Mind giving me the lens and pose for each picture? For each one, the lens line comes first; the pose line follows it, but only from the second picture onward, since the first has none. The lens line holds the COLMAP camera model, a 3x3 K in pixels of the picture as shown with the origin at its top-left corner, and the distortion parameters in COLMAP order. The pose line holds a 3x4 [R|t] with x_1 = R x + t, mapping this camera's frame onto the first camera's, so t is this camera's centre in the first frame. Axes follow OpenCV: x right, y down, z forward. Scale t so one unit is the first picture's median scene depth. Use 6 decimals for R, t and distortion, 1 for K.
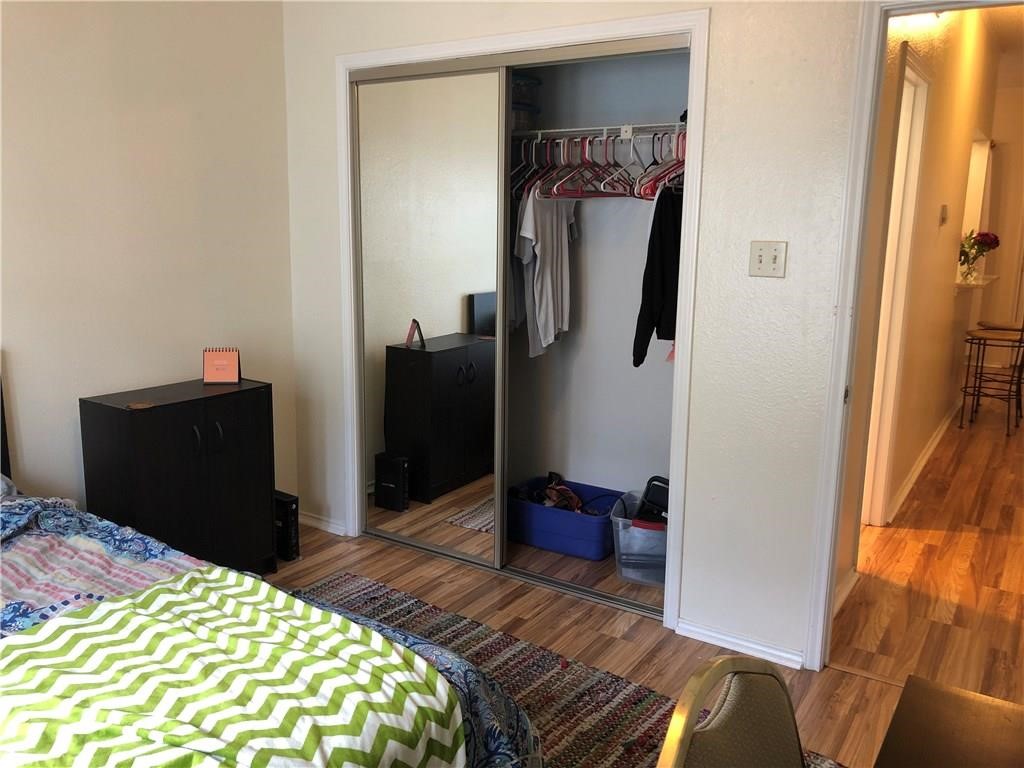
lens RADIAL K [[832.4, 0, 513.4], [0, 832.4, 380.3], [0, 0, 1]] dist [0.014660, 0.001533]
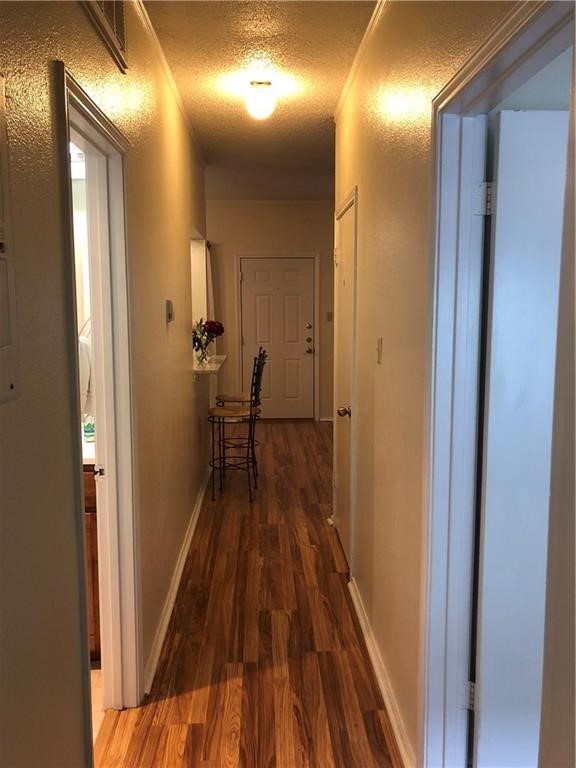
lens RADIAL K [[624.3, 0, 288.0], [0, 624.3, 384.0], [0, 0, 1]] dist [0.014660, 0.001533]
pose [[0.811850, -0.088800, 0.577074, 0.205490], [0.119201, 0.992758, -0.014931, -0.088259], [-0.571569, 0.080910, 0.816556, 0.348998]]
